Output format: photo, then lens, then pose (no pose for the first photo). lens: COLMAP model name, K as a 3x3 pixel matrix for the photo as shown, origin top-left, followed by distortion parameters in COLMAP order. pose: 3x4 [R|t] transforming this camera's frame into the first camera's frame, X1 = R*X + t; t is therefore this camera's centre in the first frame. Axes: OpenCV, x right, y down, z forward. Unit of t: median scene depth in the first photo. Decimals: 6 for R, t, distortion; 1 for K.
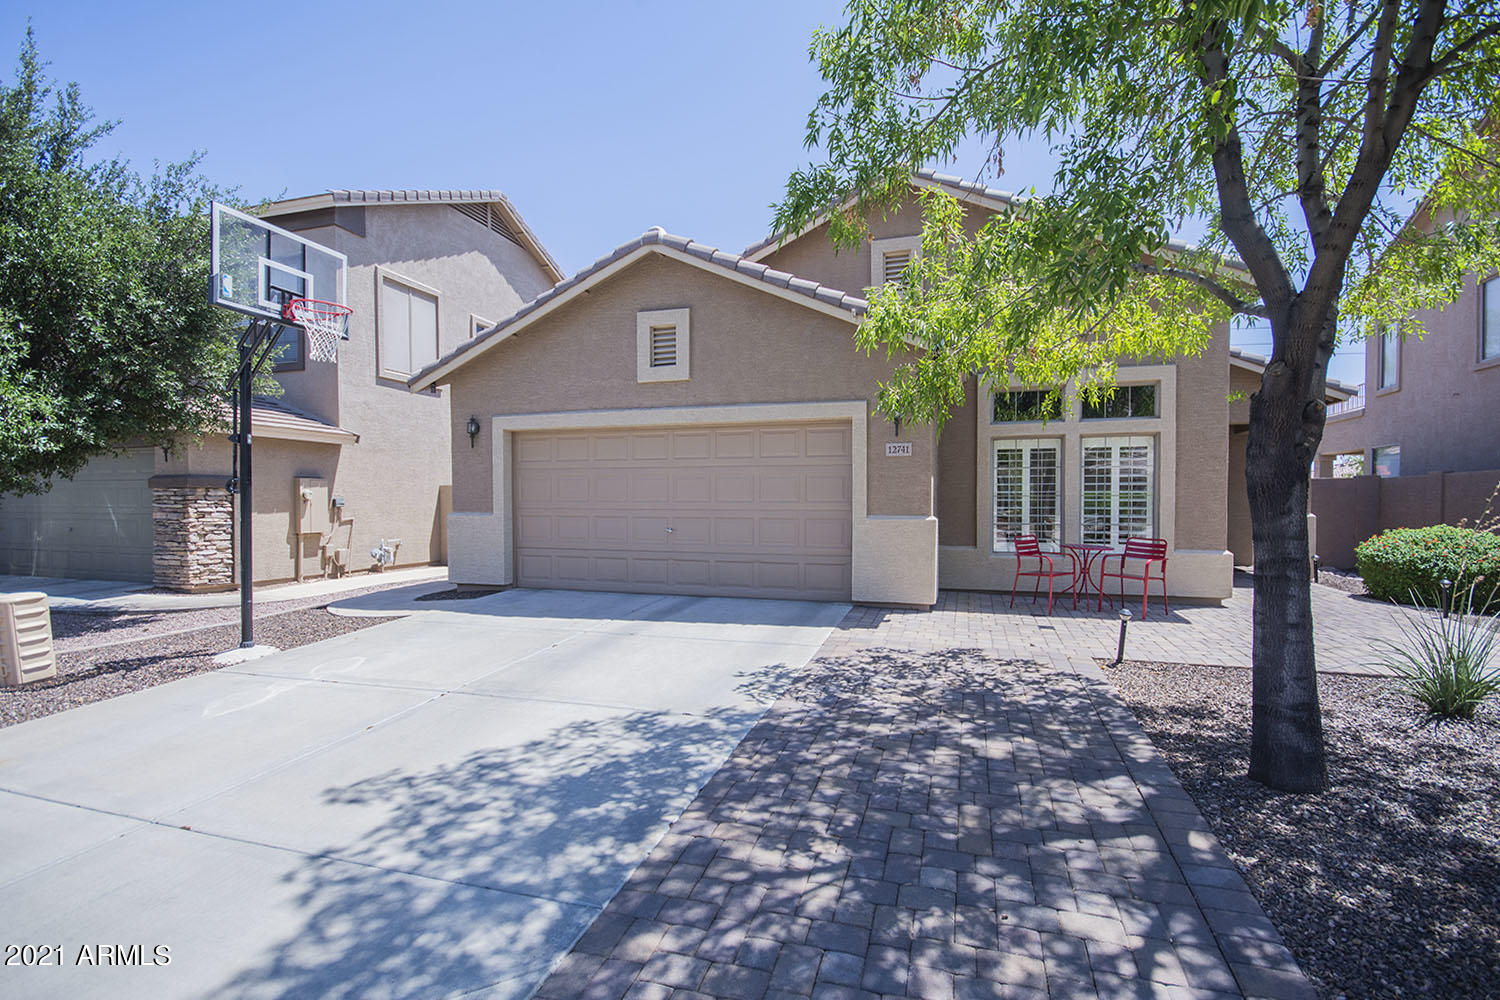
lens RADIAL K [[659.1, 0, 752.6], [0, 659.1, 511.2], [0, 0, 1]] dist [0.004643, -0.006999]
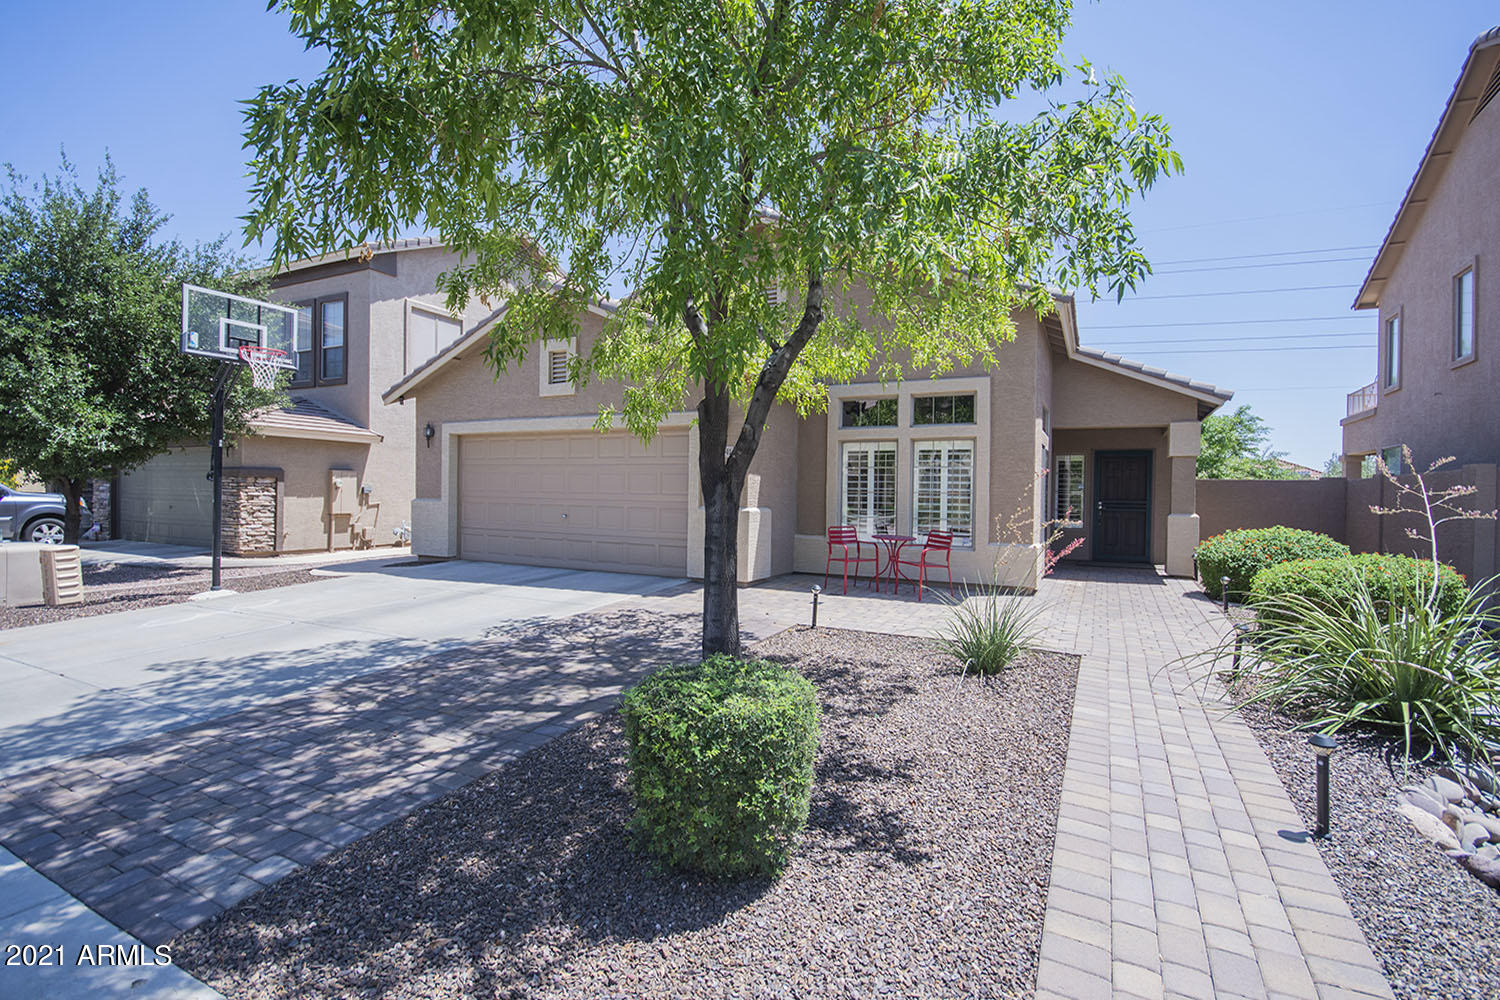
lens RADIAL K [[659.1, 0, 780.0], [0, 659.1, 493.2], [0, 0, 1]] dist [0.004643, -0.006999]
pose [[0.988328, 0.015105, -0.151588, 0.464418], [-0.017884, 0.999696, -0.016986, 0.000341], [0.151285, 0.019498, 0.988298, -0.156556]]
